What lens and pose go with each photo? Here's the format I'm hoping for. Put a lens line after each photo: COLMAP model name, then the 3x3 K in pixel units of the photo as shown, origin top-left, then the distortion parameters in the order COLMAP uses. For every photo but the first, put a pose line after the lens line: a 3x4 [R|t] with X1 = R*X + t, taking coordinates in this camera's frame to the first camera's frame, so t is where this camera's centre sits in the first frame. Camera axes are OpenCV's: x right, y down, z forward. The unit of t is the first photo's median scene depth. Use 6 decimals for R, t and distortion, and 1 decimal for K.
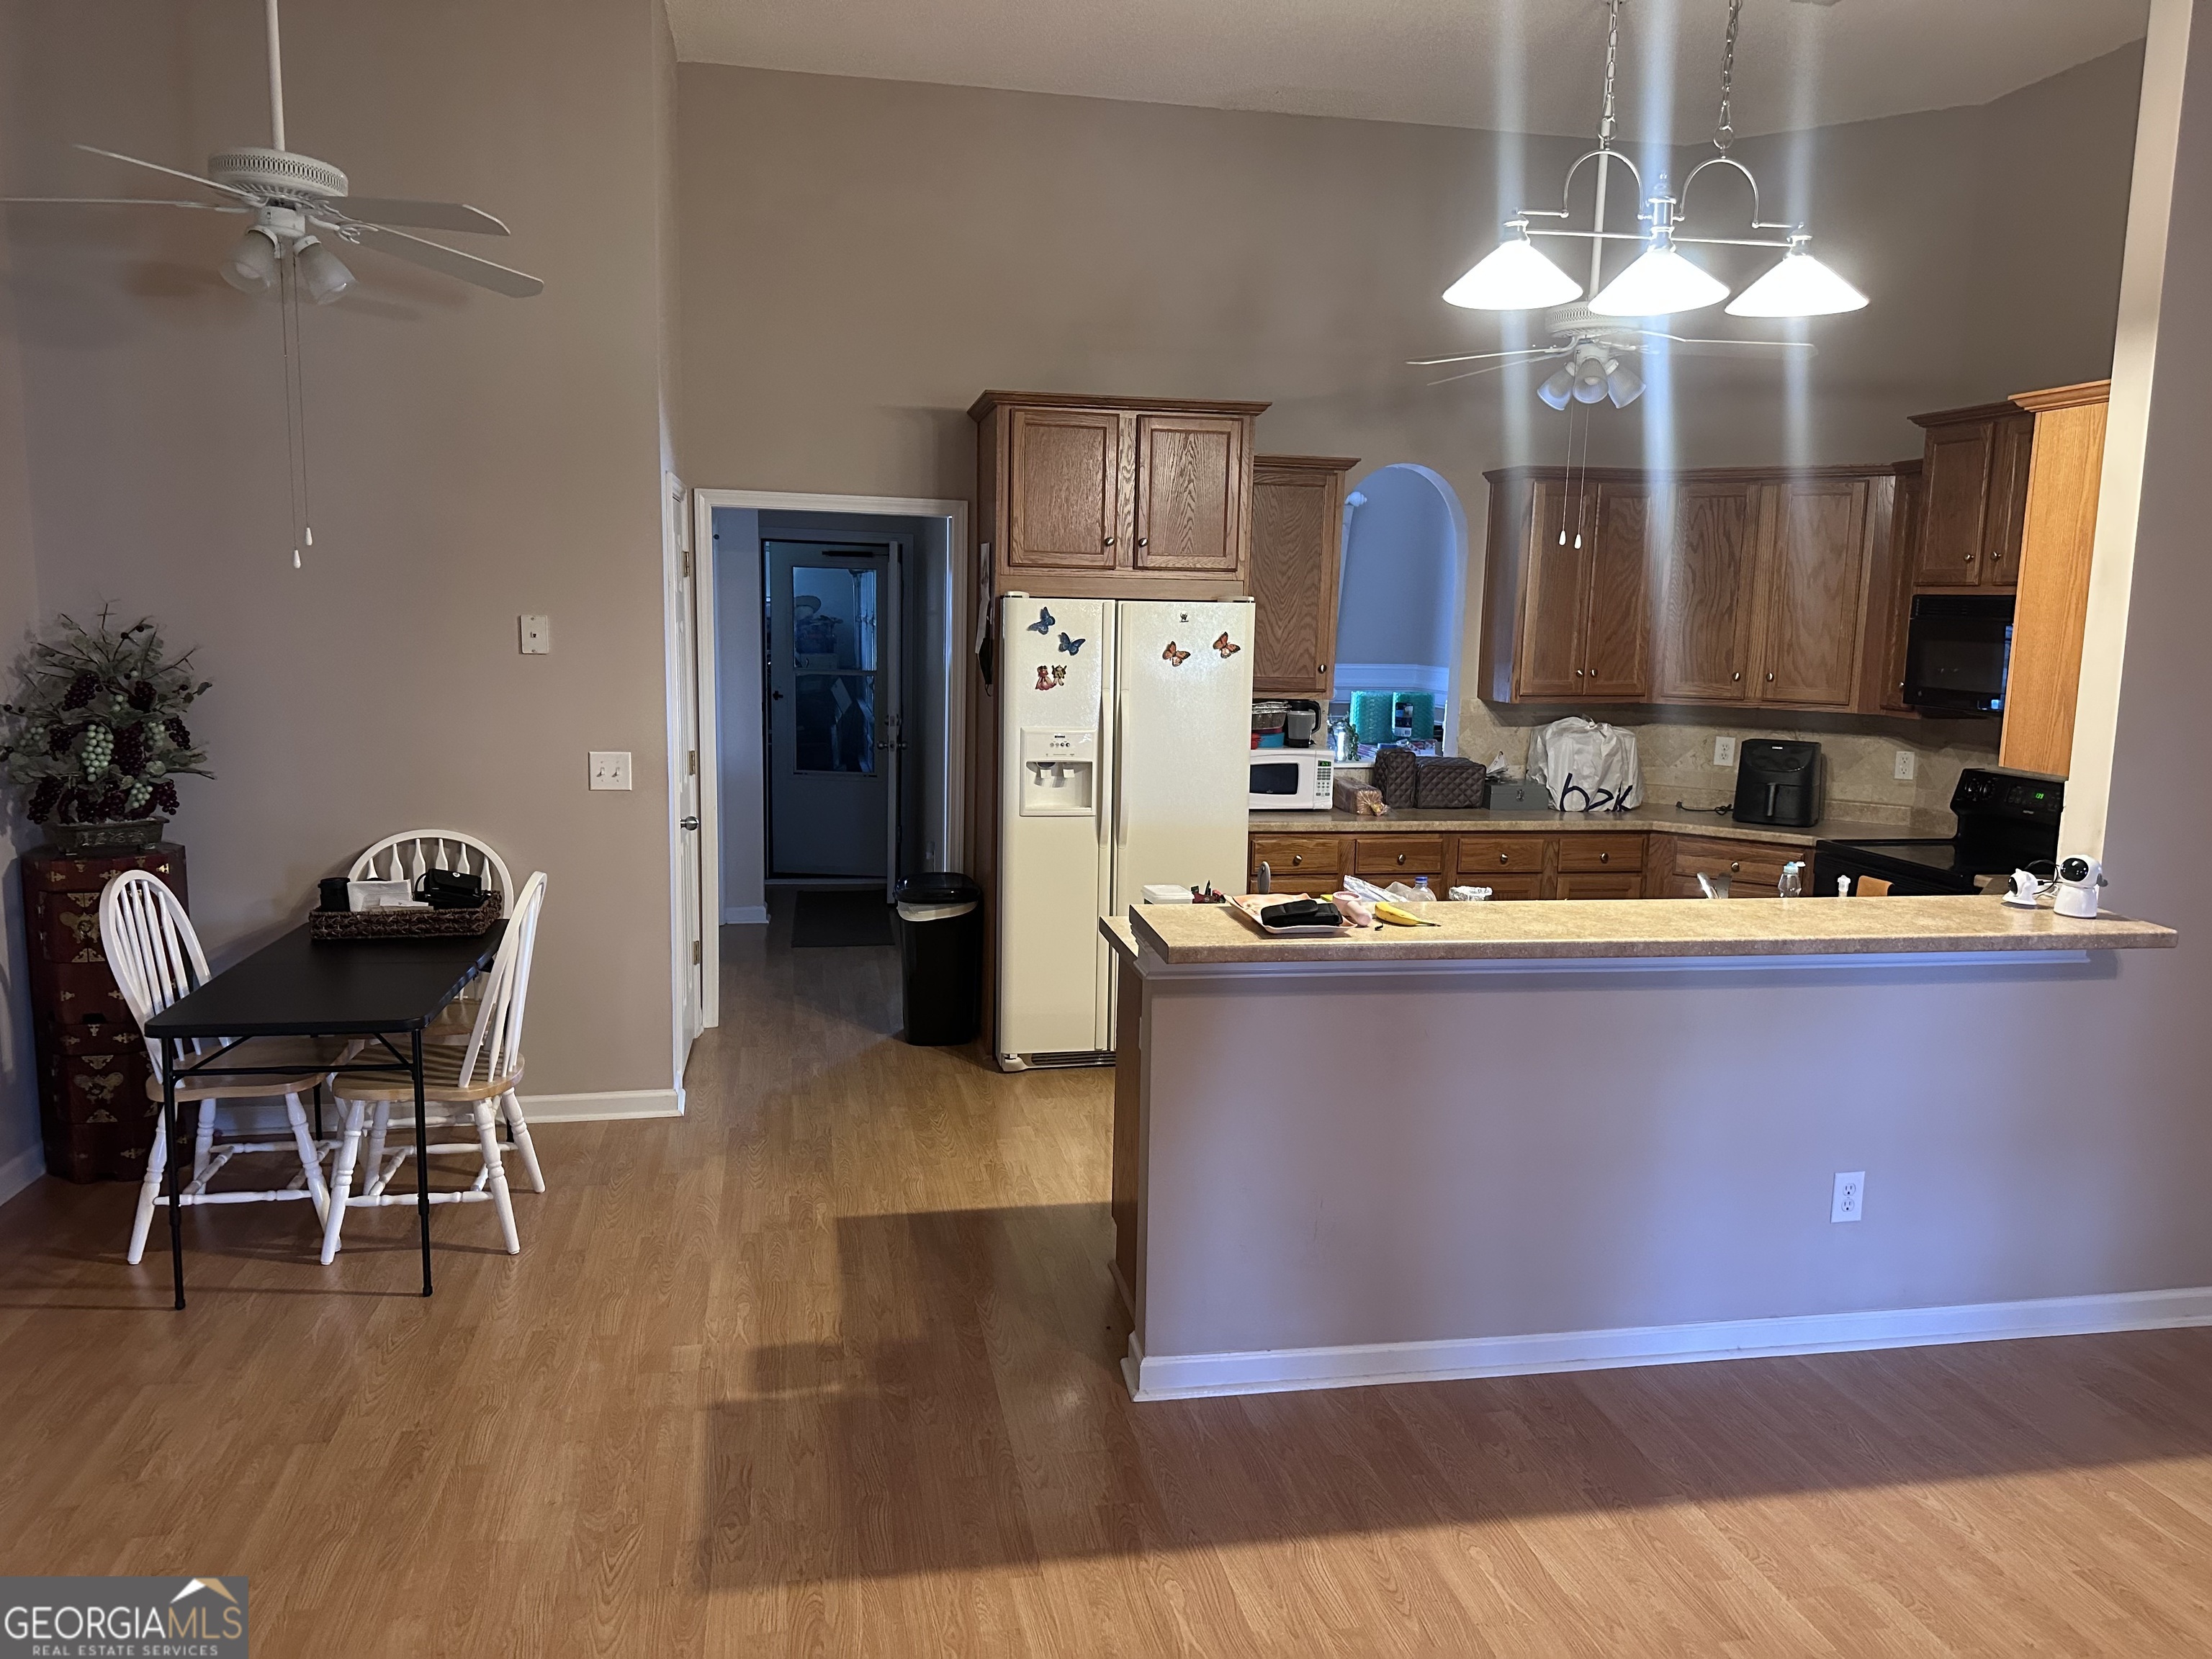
lens RADIAL K [[1564.1, 0, 1102.5], [0, 1564.1, 828.3], [0, 0, 1]] dist [-0.000114, -0.000109]
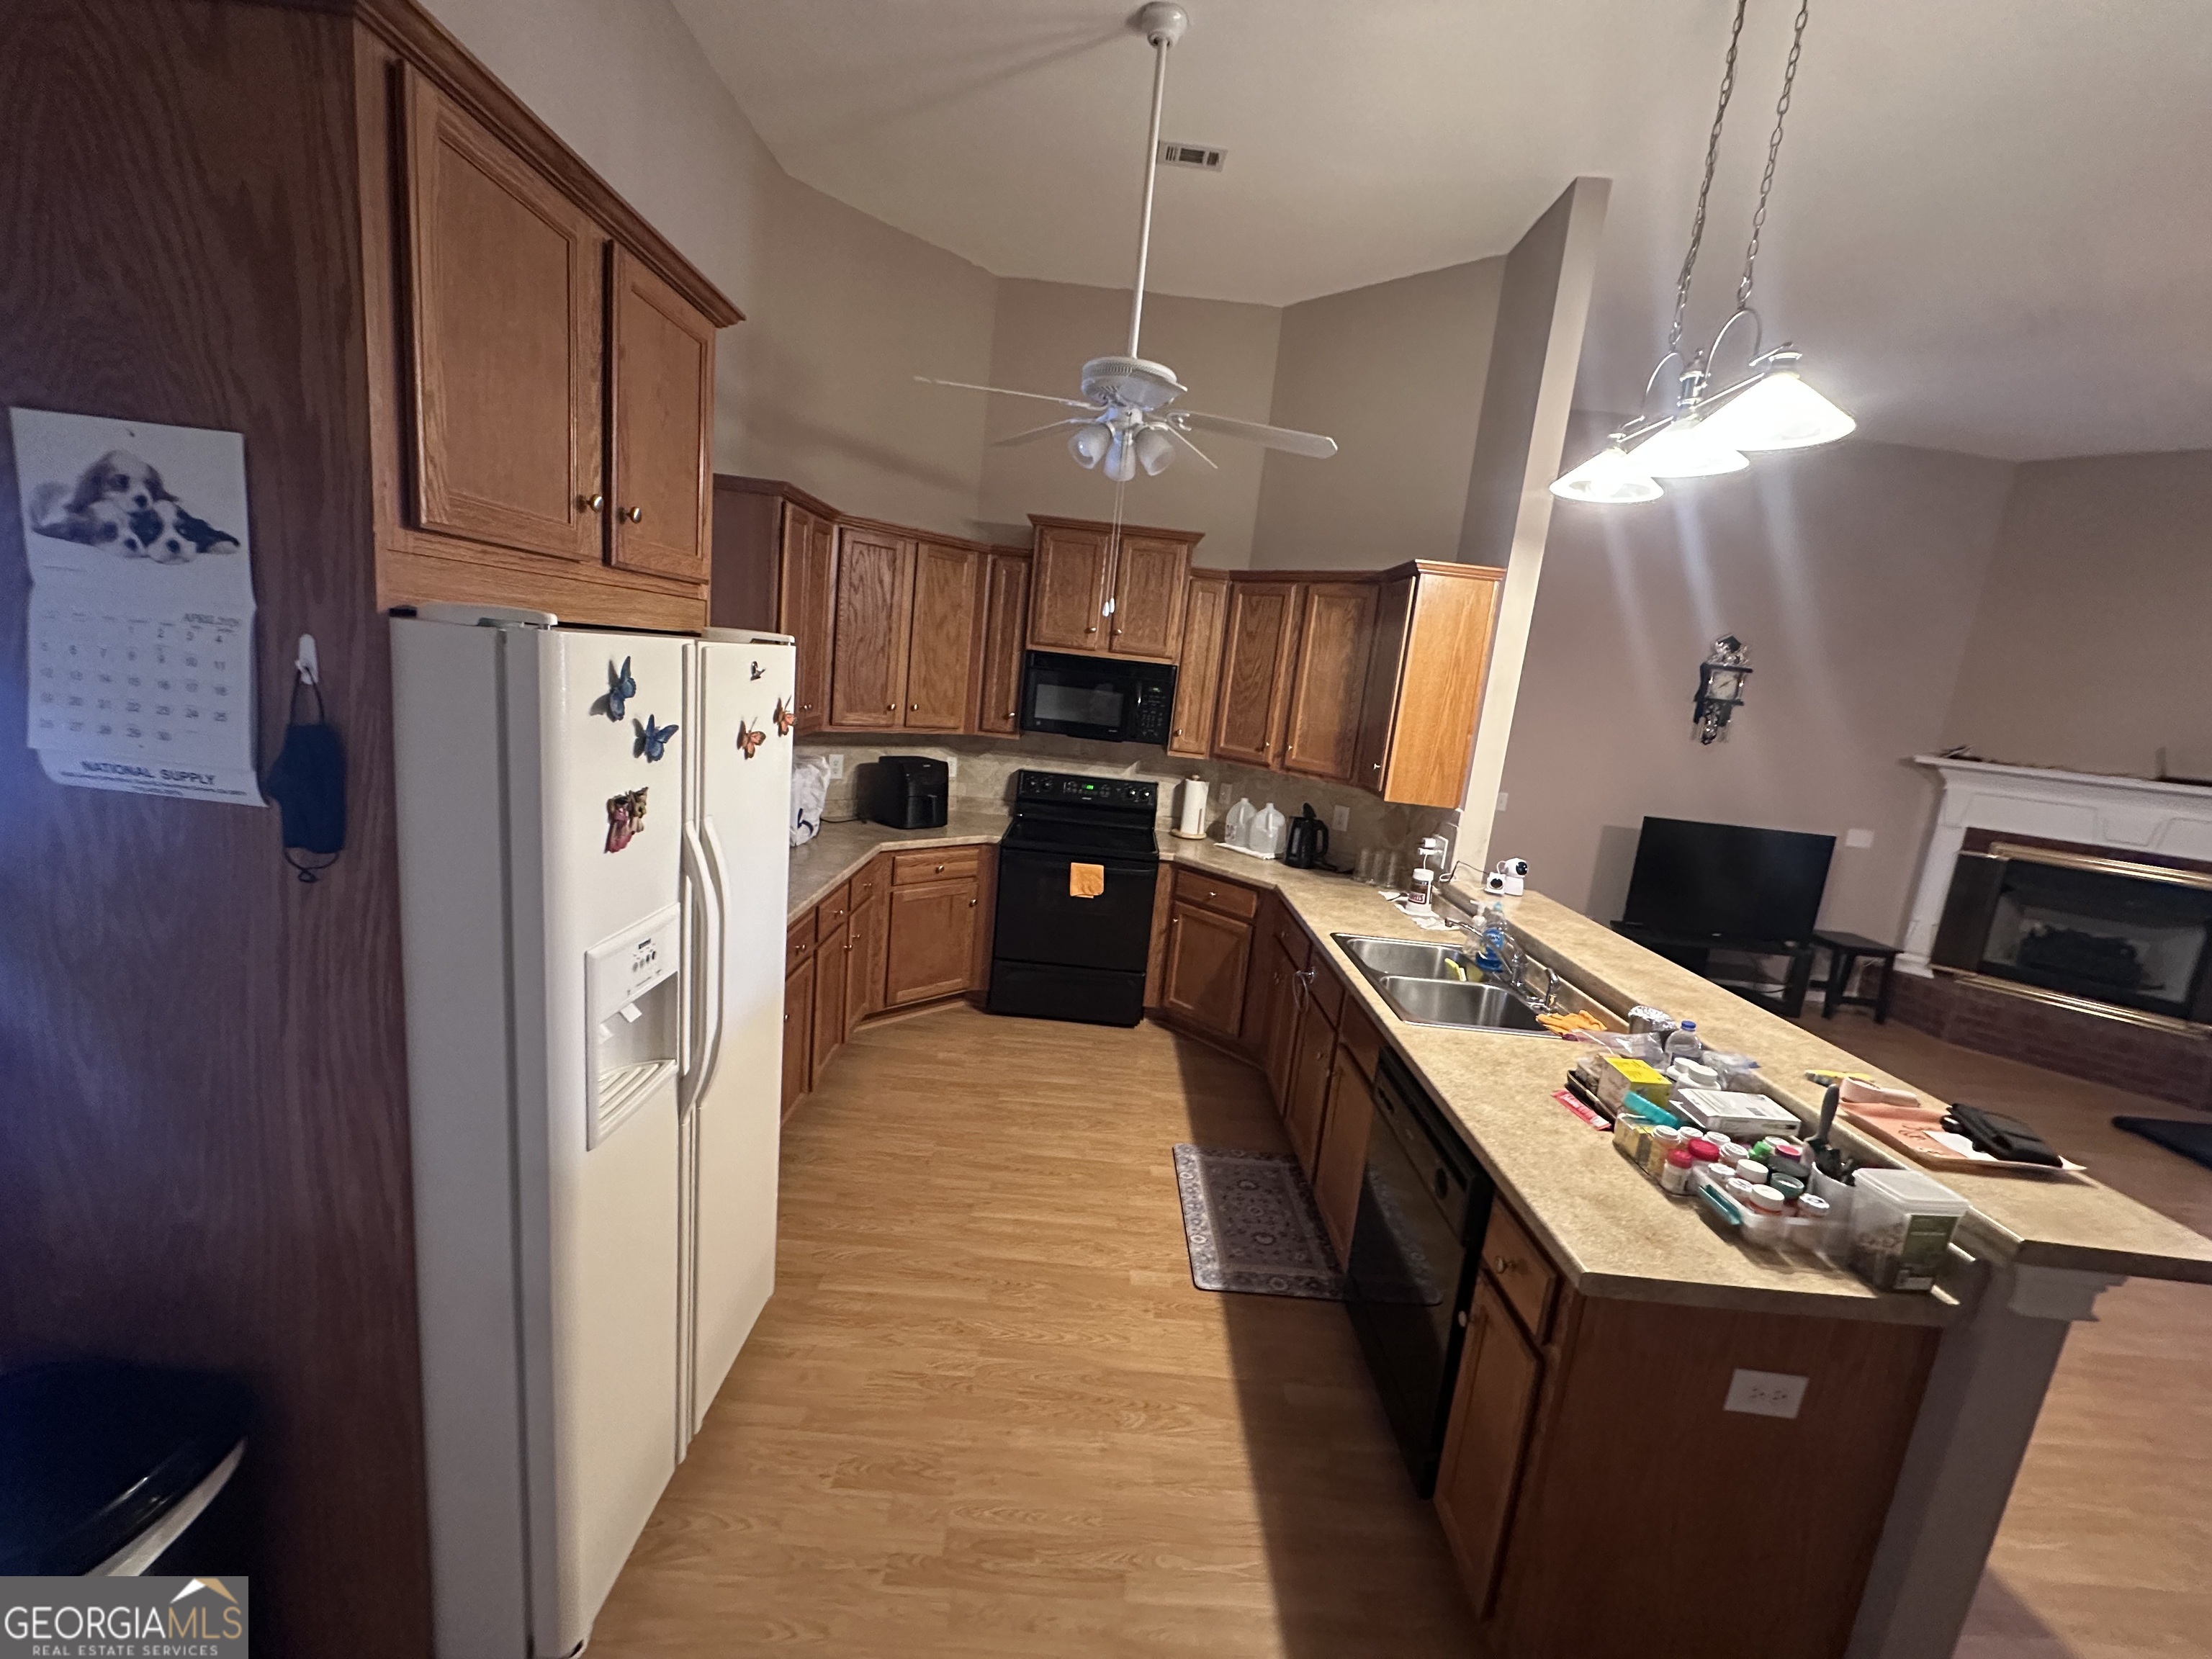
lens RADIAL K [[882.7, 0, 1112.3], [0, 882.7, 828.0], [0, 0, 1]] dist [0.000048, 0.000002]
pose [[0.176877, -0.178020, 0.968000, -0.247157], [0.045206, 0.983938, 0.172691, -0.130573], [-0.983194, 0.013215, 0.182083, 0.823848]]
